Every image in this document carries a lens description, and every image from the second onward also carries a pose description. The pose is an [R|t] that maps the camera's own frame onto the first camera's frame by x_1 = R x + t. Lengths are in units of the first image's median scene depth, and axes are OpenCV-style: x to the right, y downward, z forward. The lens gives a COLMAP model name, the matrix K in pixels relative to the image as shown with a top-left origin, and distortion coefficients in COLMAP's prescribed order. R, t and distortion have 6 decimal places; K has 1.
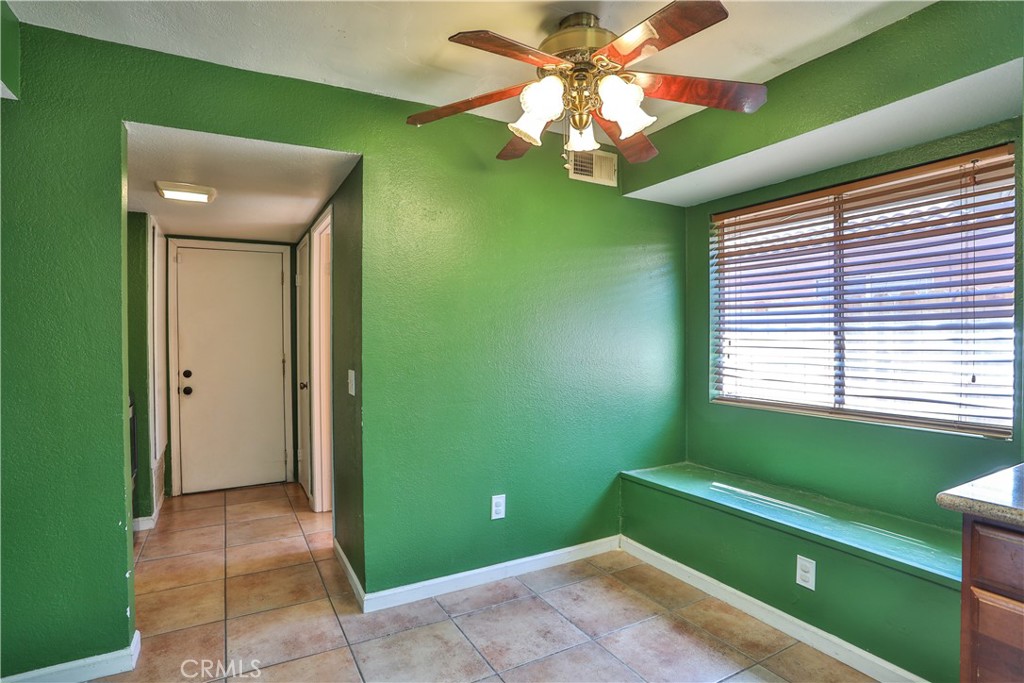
lens RADIAL K [[523.1, 0, 509.7], [0, 523.1, 341.3], [0, 0, 1]] dist [-0.078686, 0.030267]
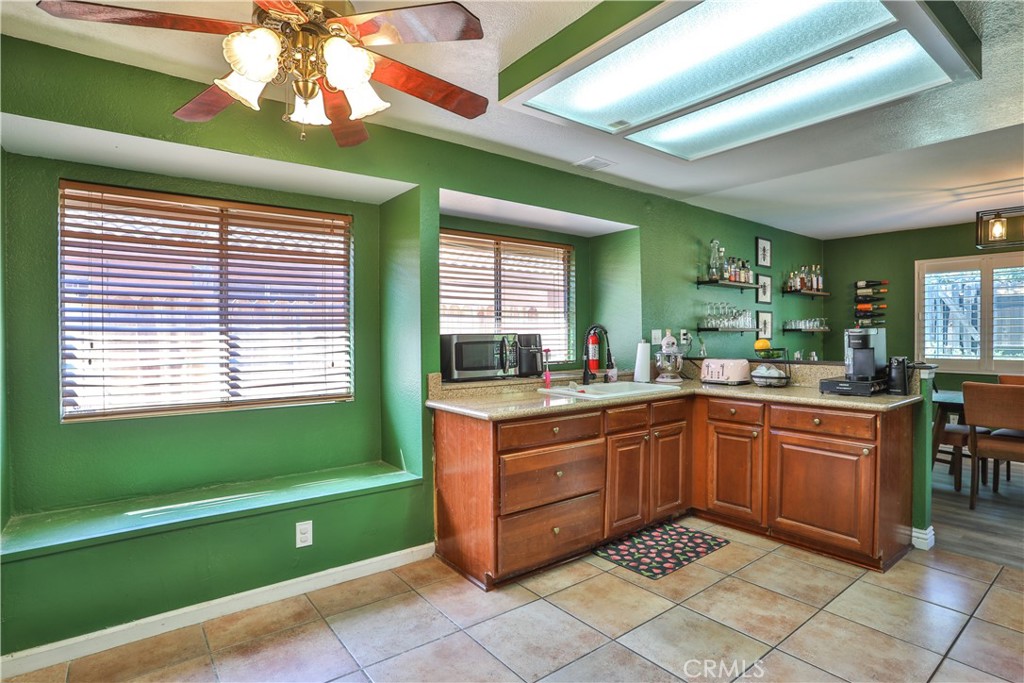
lens RADIAL K [[523.1, 0, 509.7], [0, 523.1, 341.3], [0, 0, 1]] dist [-0.078686, 0.030267]
pose [[-0.149763, -0.003684, 0.988715, -0.539672], [0.019979, 0.999778, 0.006752, 0.005471], [-0.988520, 0.020764, -0.149656, 0.555903]]
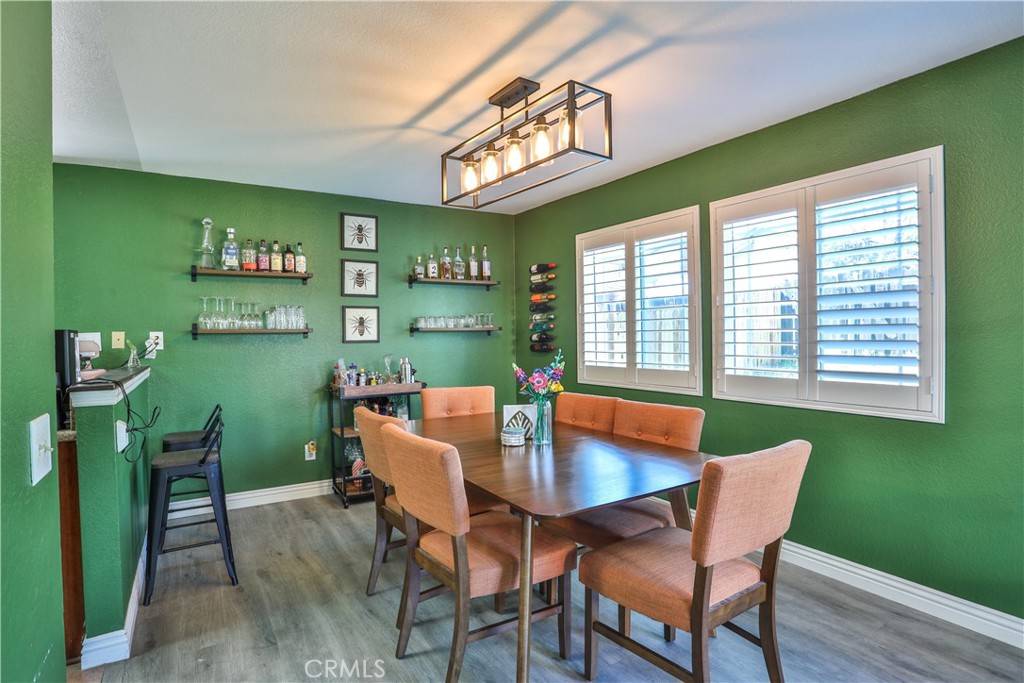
lens RADIAL K [[523.1, 0, 509.7], [0, 523.1, 341.3], [0, 0, 1]] dist [-0.078686, 0.030267]
pose [[-0.062117, -0.006298, 0.998049, -0.340062], [0.028262, 0.999568, 0.008067, 0.030510], [-0.997669, 0.028708, -0.061913, -1.107963]]
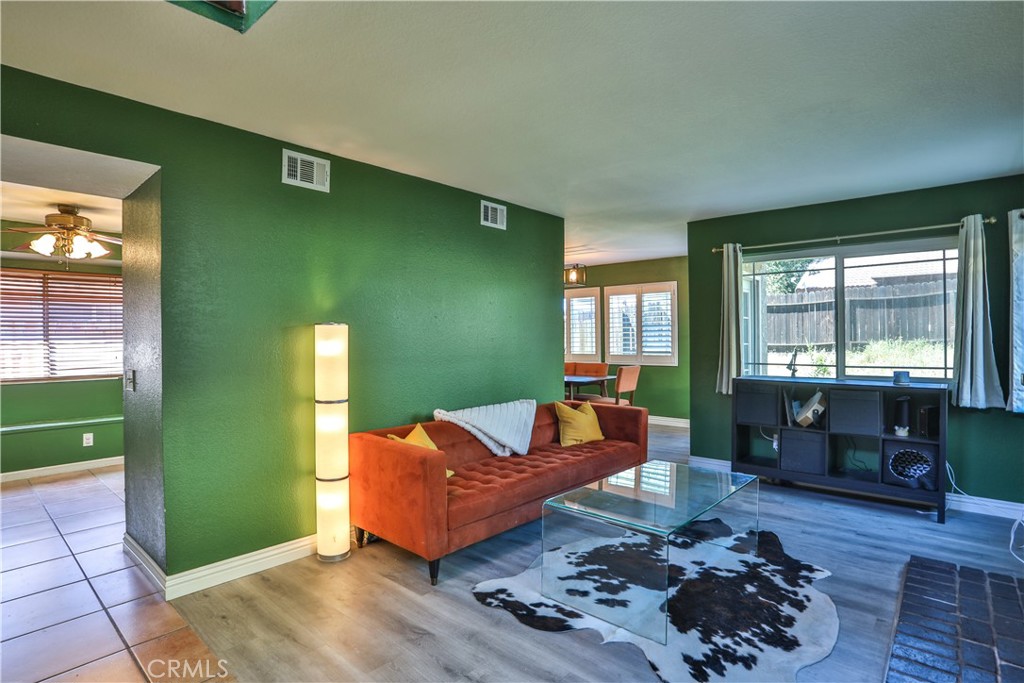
lens RADIAL K [[523.1, 0, 509.7], [0, 523.1, 341.3], [0, 0, 1]] dist [-0.078686, 0.030267]
pose [[-0.330193, 0.005844, 0.943895, -1.887787], [0.026130, 0.999654, 0.002952, 0.028315], [-0.943552, 0.025639, -0.330231, -0.105396]]
